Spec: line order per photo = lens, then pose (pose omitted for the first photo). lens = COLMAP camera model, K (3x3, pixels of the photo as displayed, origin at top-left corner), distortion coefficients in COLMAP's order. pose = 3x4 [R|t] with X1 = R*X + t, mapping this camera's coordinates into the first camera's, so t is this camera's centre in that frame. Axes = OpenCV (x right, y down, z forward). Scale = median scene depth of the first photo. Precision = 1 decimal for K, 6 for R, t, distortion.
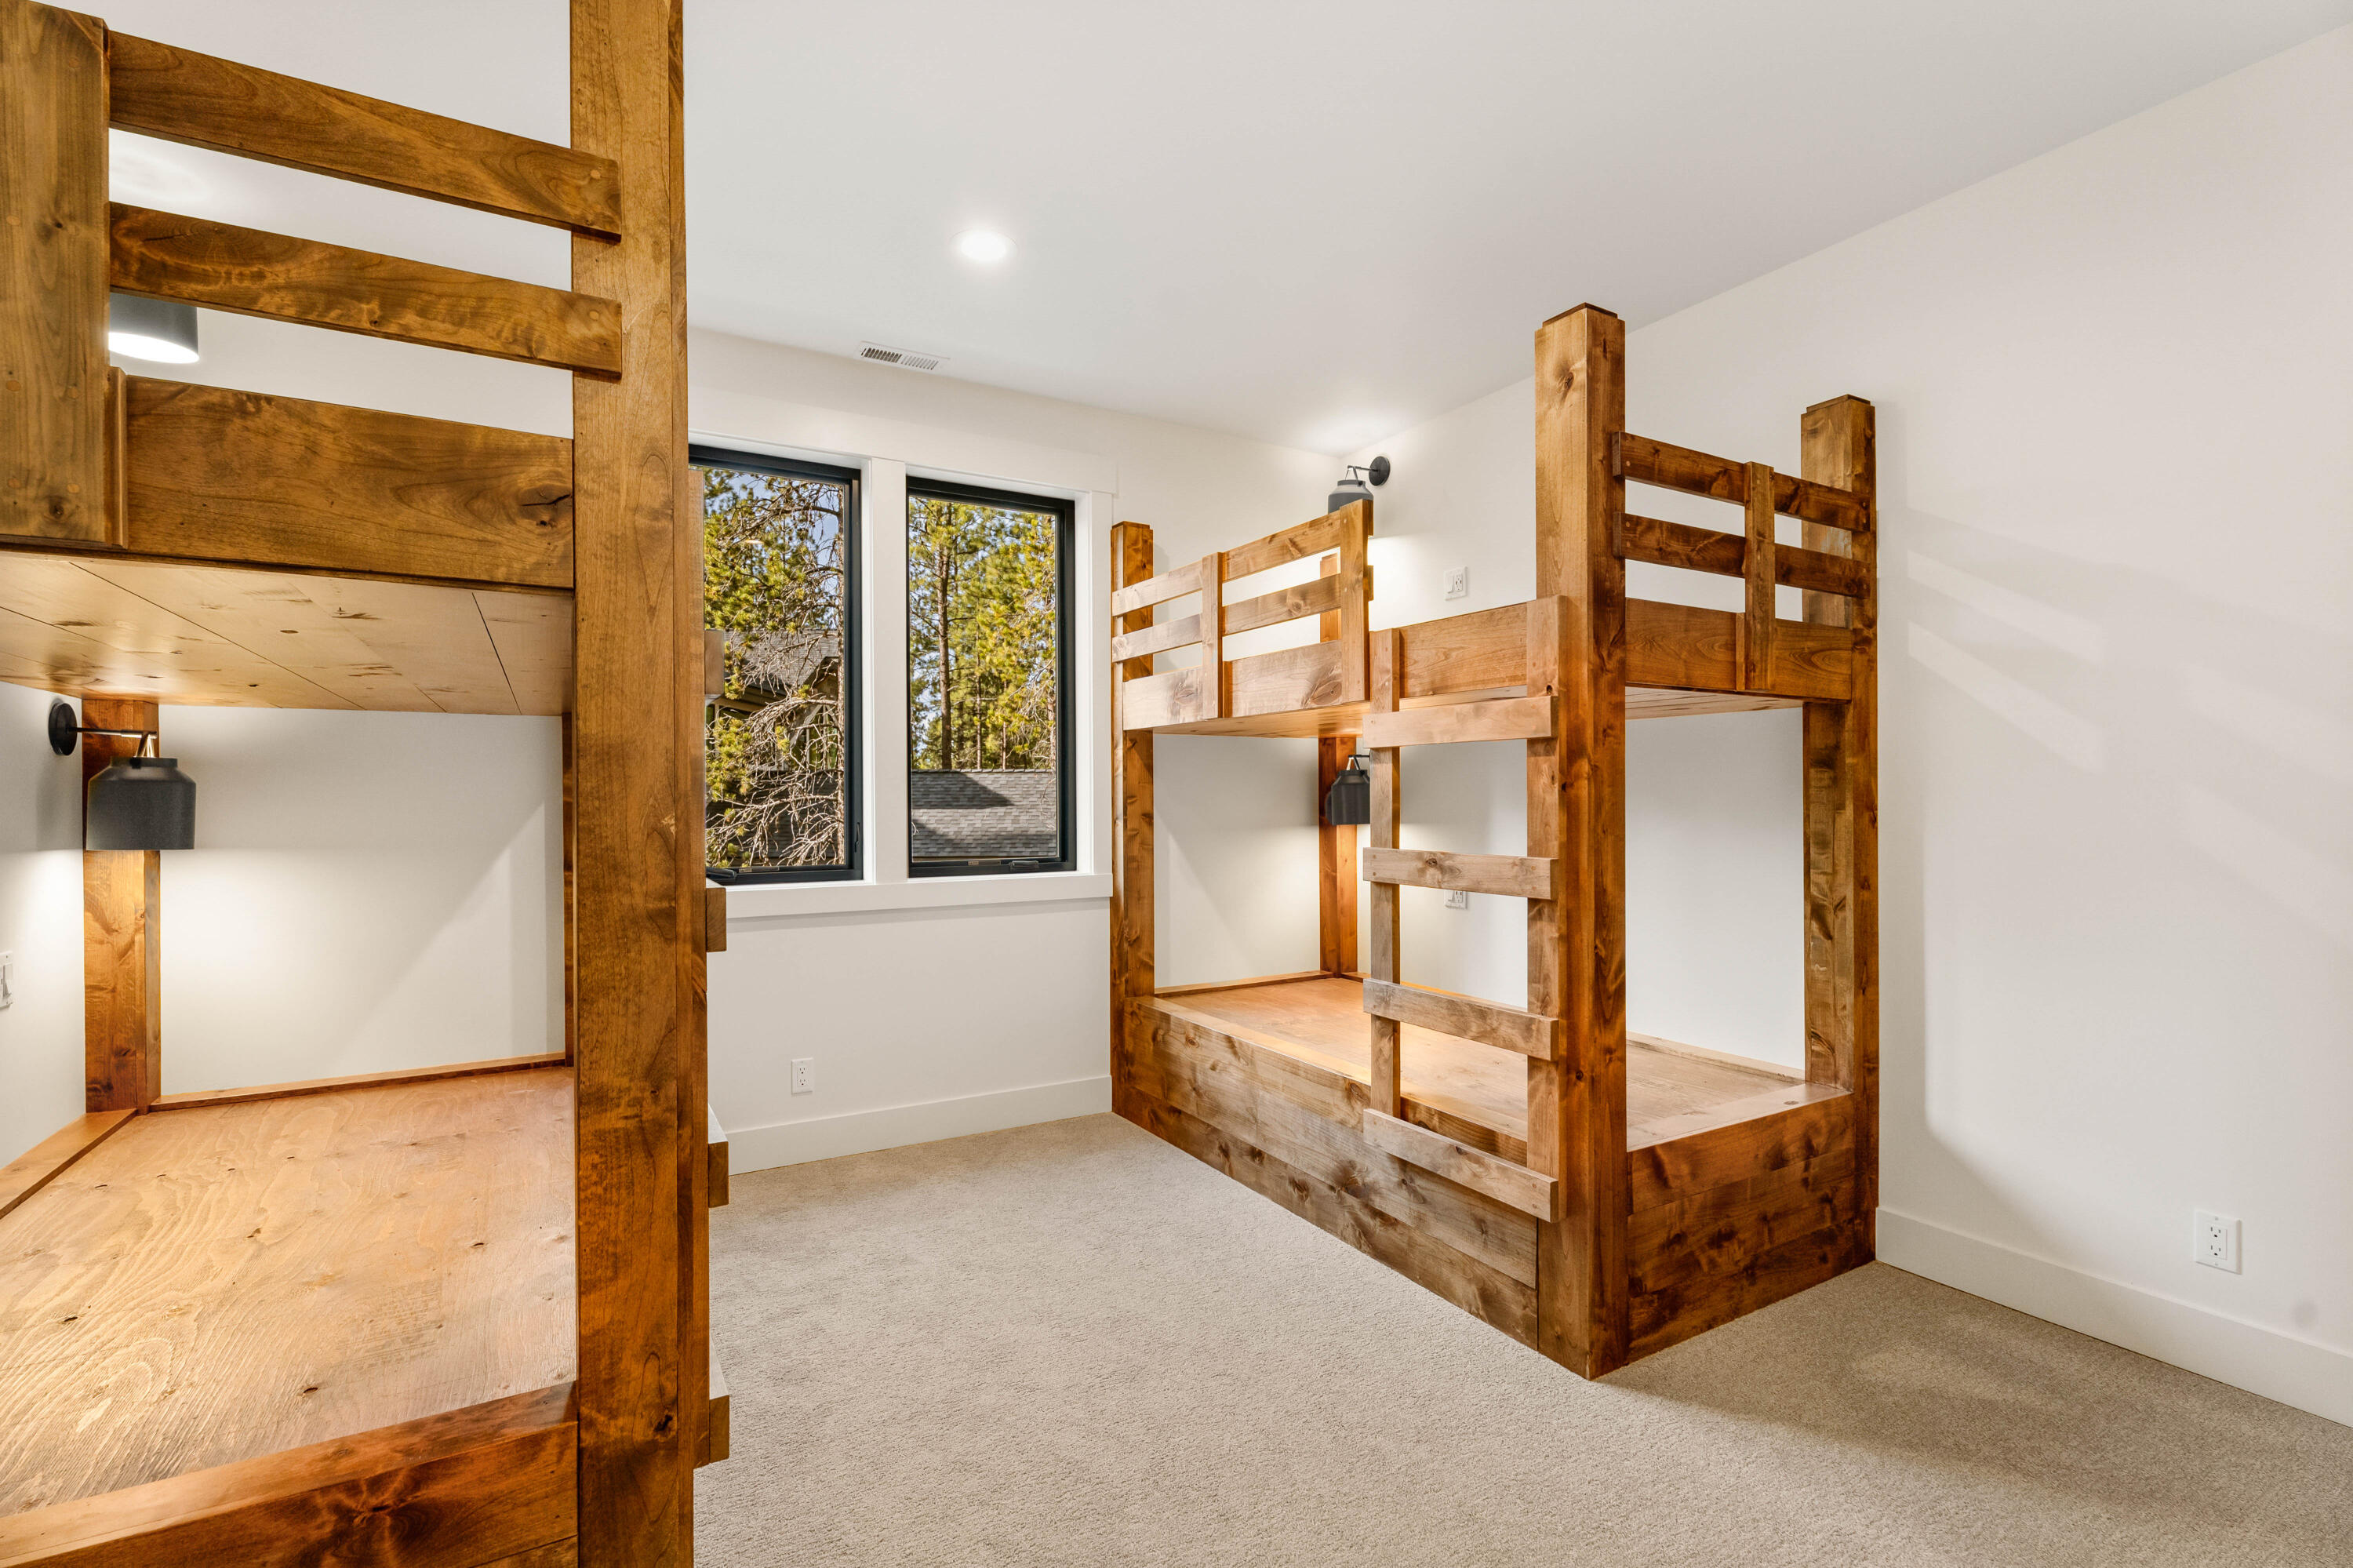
lens RADIAL K [[1066.1, 0, 1182.1], [0, 1066.1, 801.9], [0, 0, 1]] dist [0.003189, -0.002268]
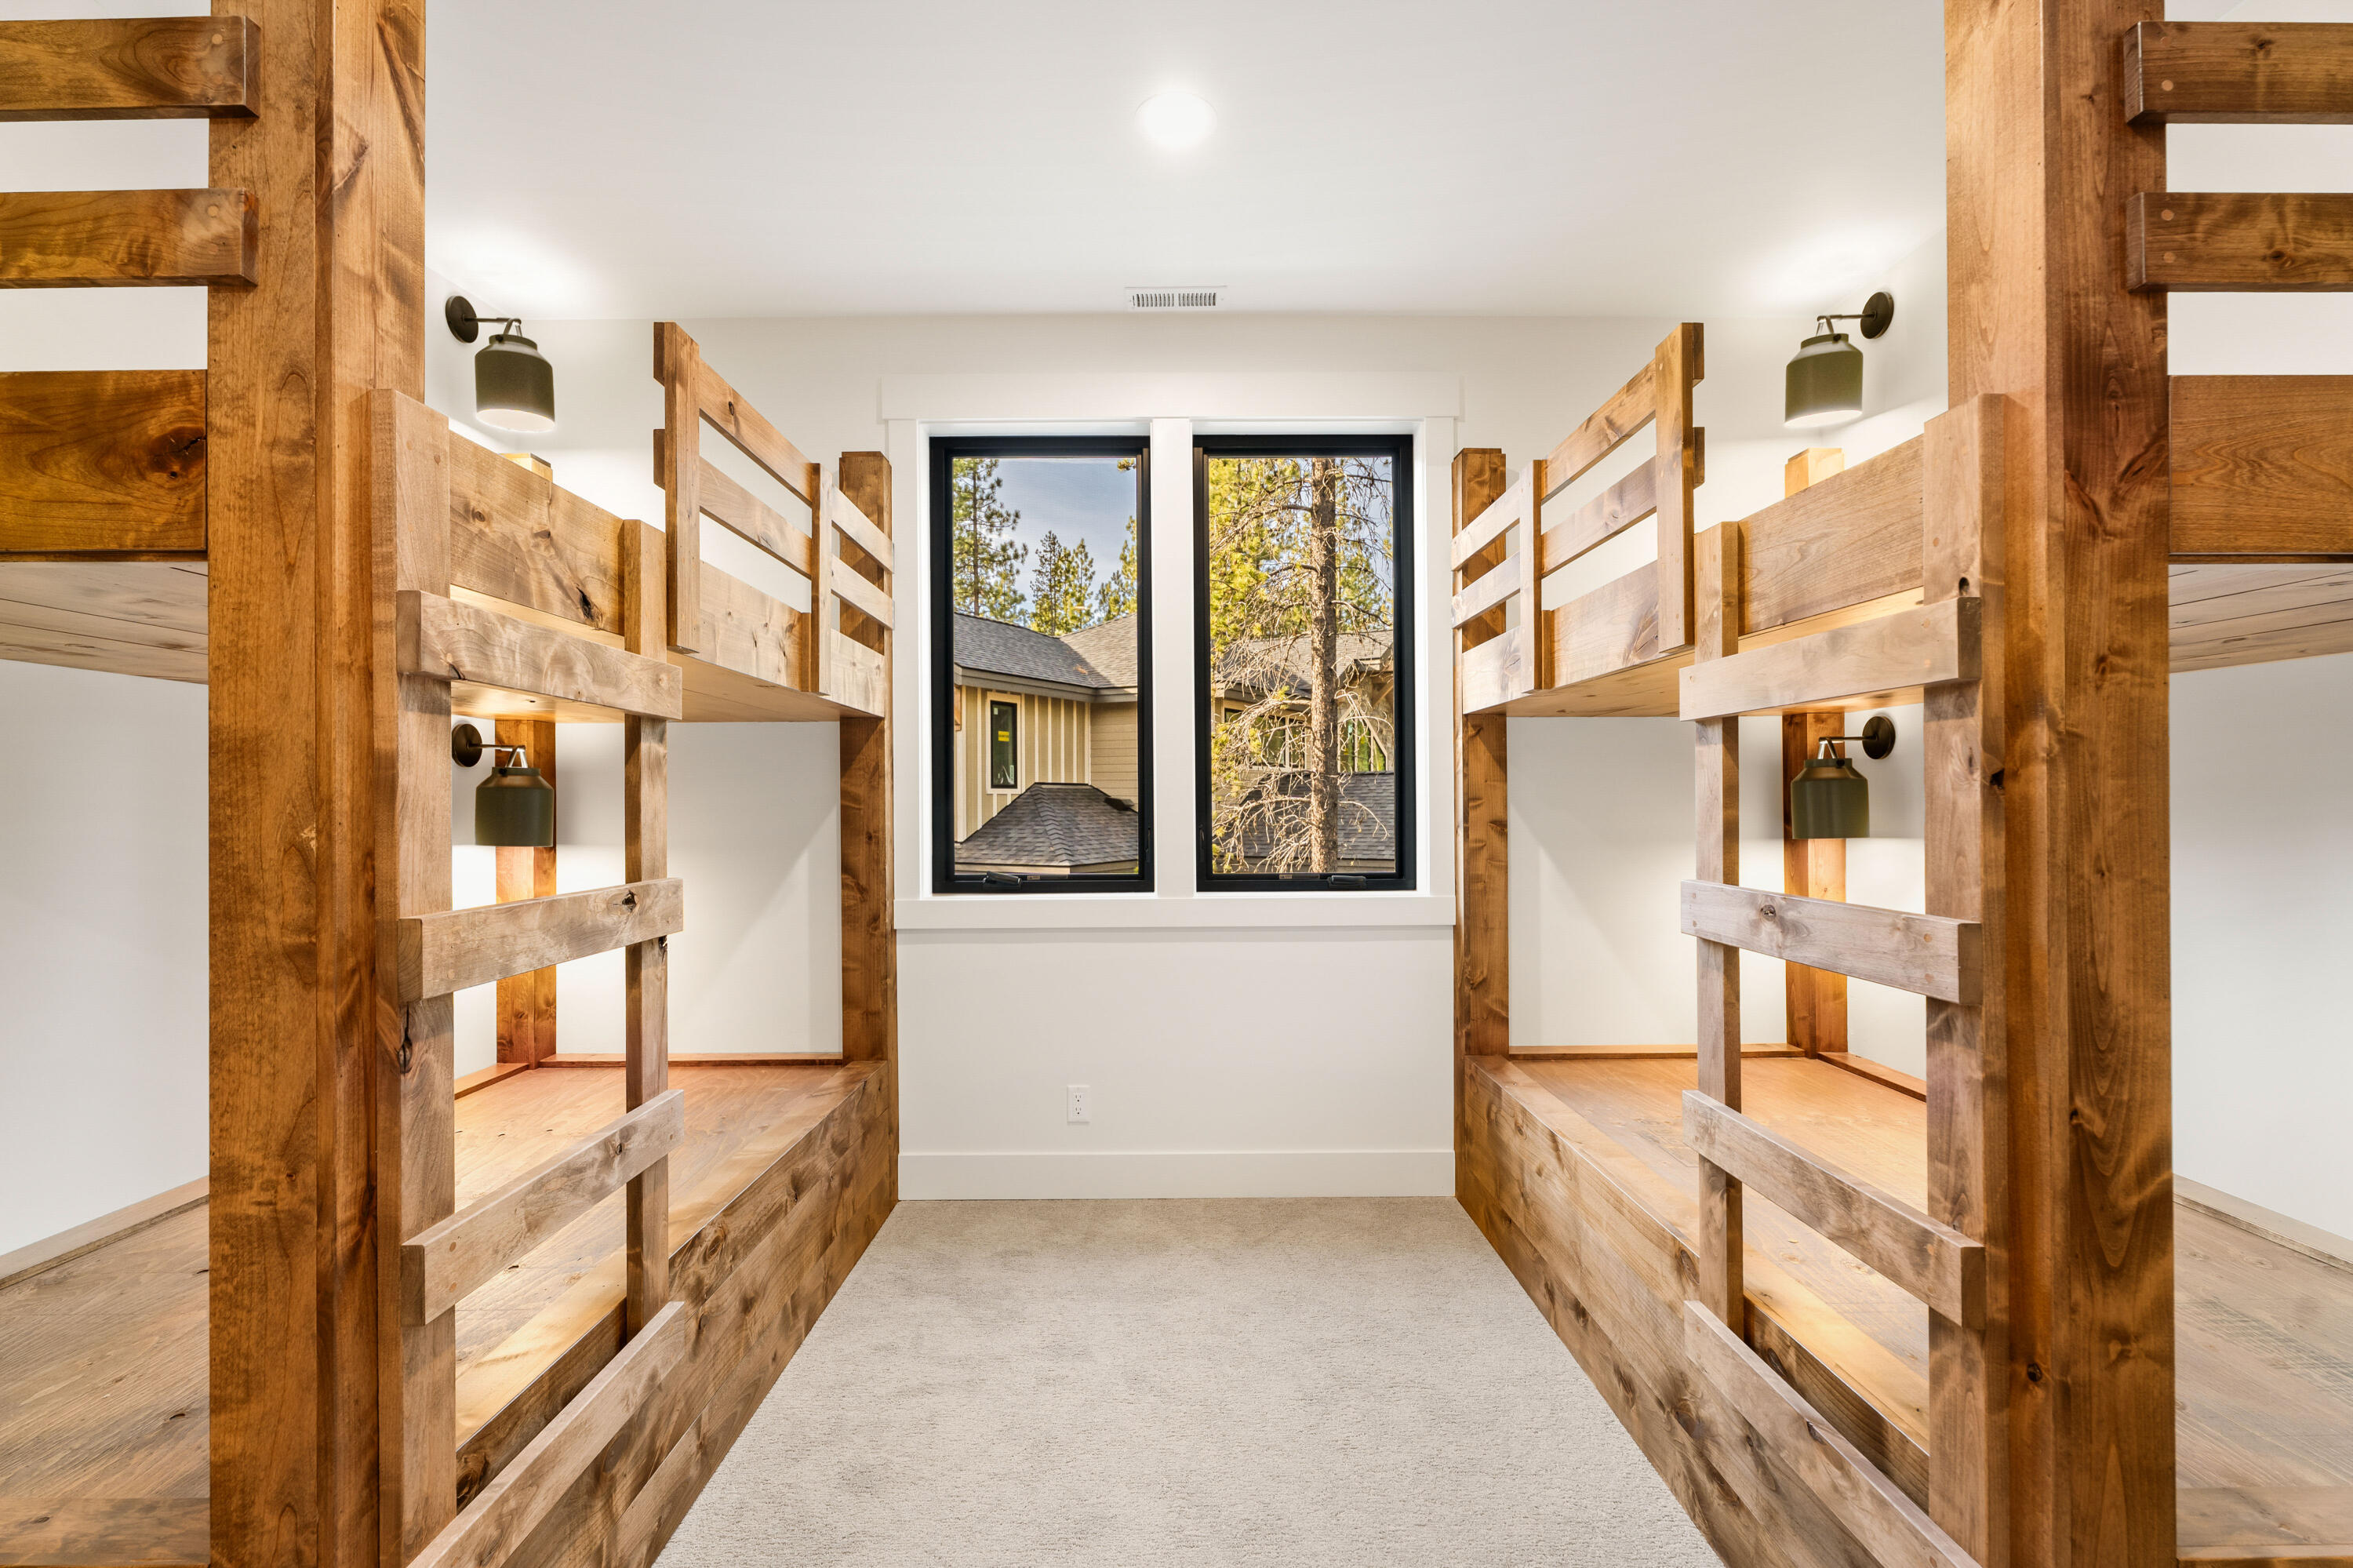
lens RADIAL K [[1066.1, 0, 1180.2], [0, 1066.1, 797.6], [0, 0, 1]] dist [0.003189, -0.002268]
pose [[0.863645, -0.002811, -0.504093, 0.274269], [0.000324, 0.999987, -0.005020, -0.002711], [0.504101, 0.004172, 0.863635, 0.372567]]
